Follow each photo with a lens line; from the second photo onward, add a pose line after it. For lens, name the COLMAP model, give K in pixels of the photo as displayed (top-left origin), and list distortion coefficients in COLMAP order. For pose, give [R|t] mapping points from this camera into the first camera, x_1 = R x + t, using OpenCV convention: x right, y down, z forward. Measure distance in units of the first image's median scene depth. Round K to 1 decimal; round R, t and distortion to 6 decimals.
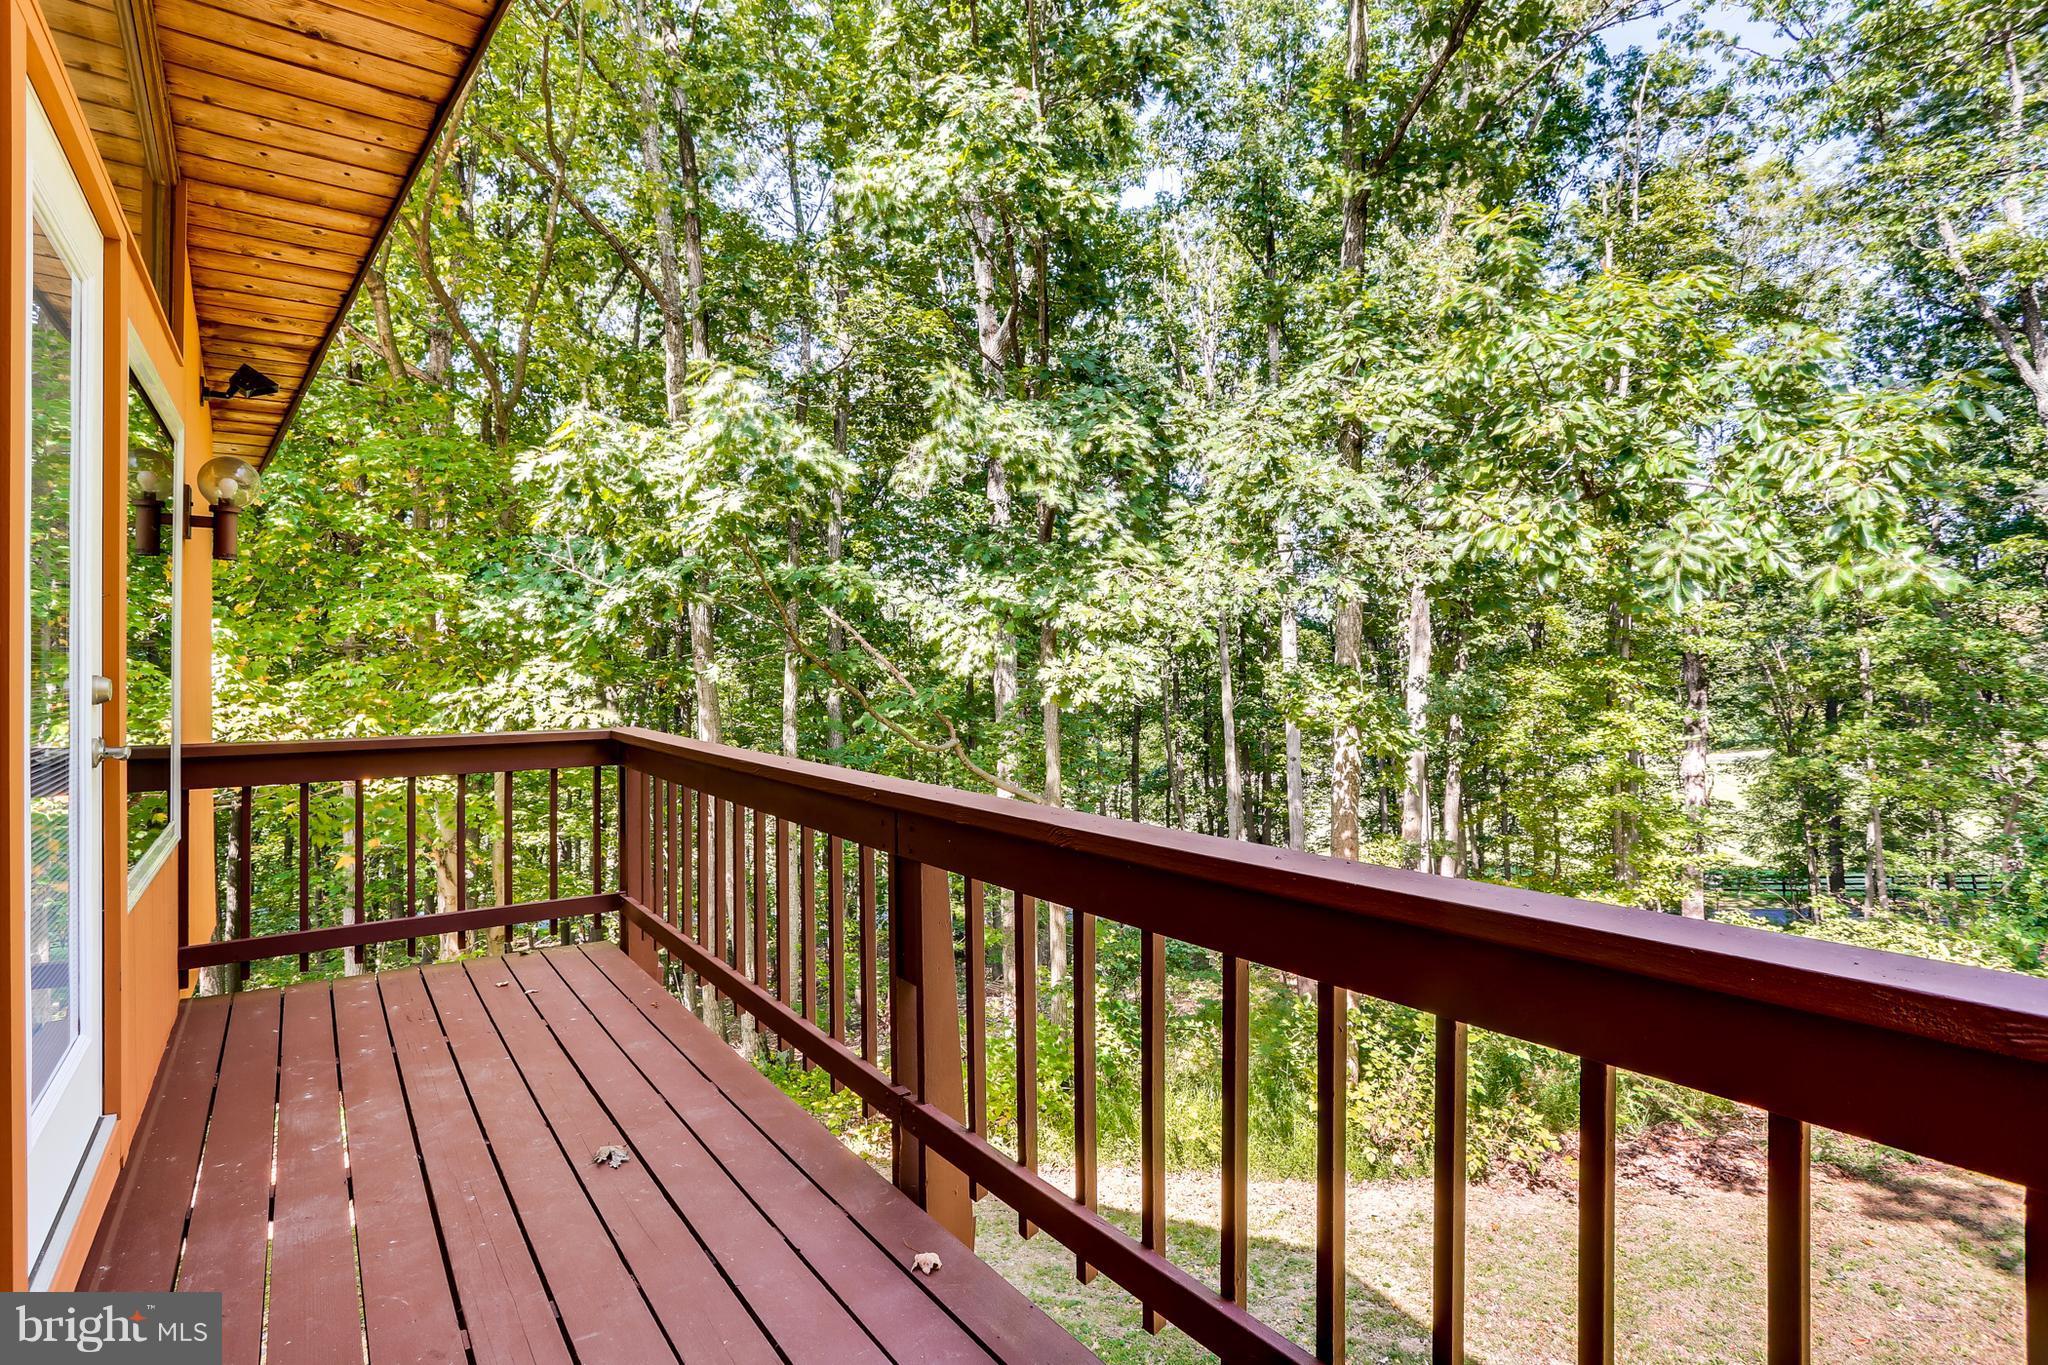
lens RADIAL K [[992.4, 0, 1002.7], [0, 992.4, 681.5], [0, 0, 1]] dist [-0.068783, 0.027584]
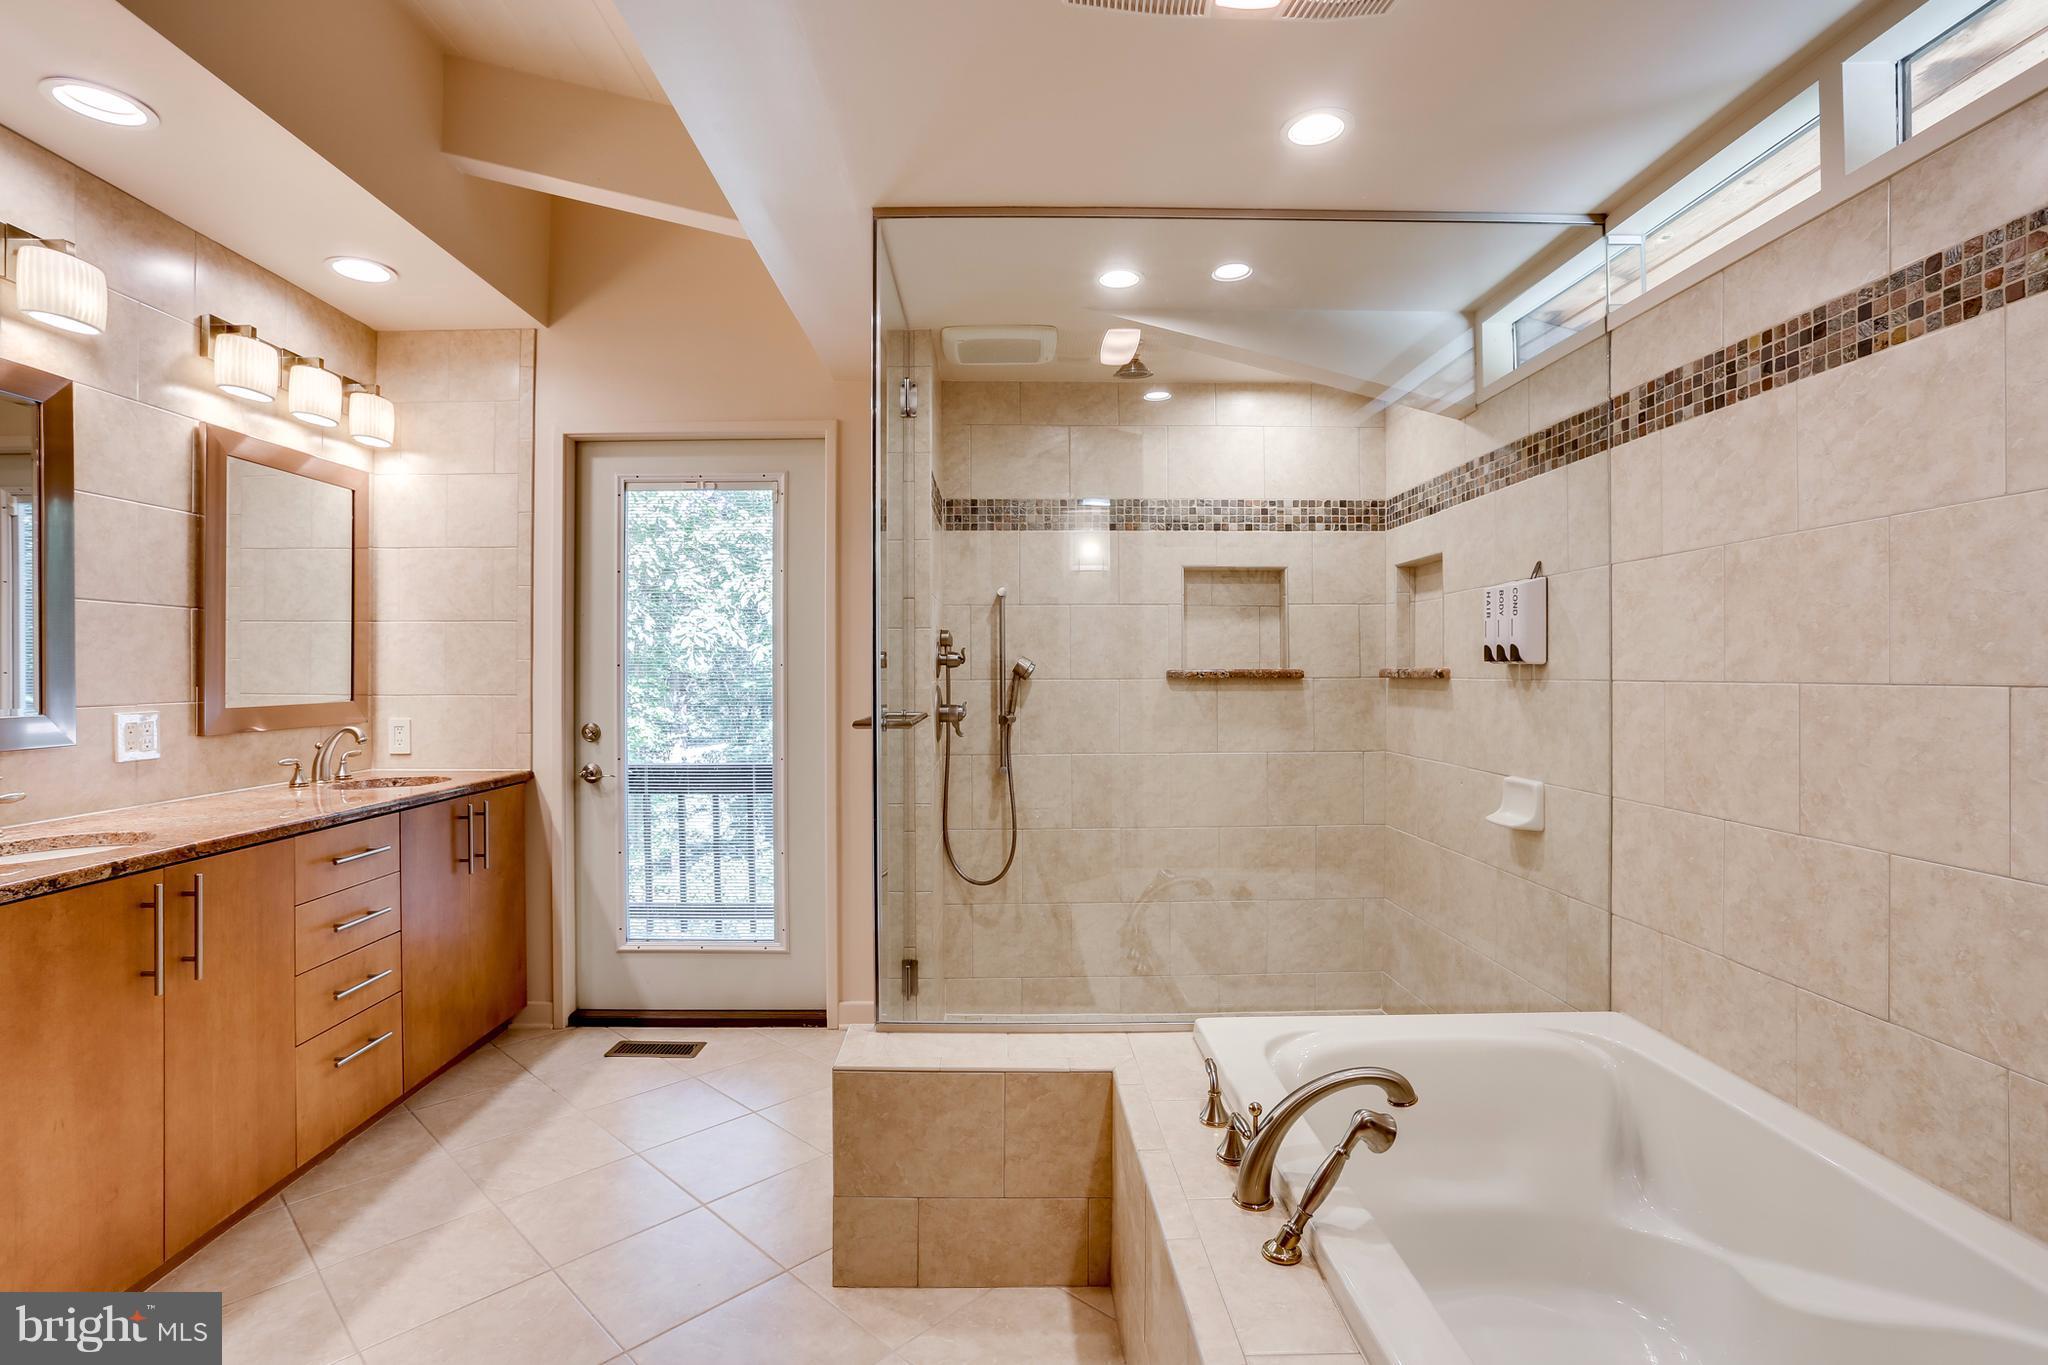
lens RADIAL K [[992.4, 0, 1002.7], [0, 992.4, 681.5], [0, 0, 1]] dist [-0.068783, 0.027584]
pose [[0.583190, 0.013032, 0.812231, -0.442678], [-0.010676, 0.999908, -0.008378, -0.032293], [-0.812265, -0.003786, 0.583276, -0.532300]]
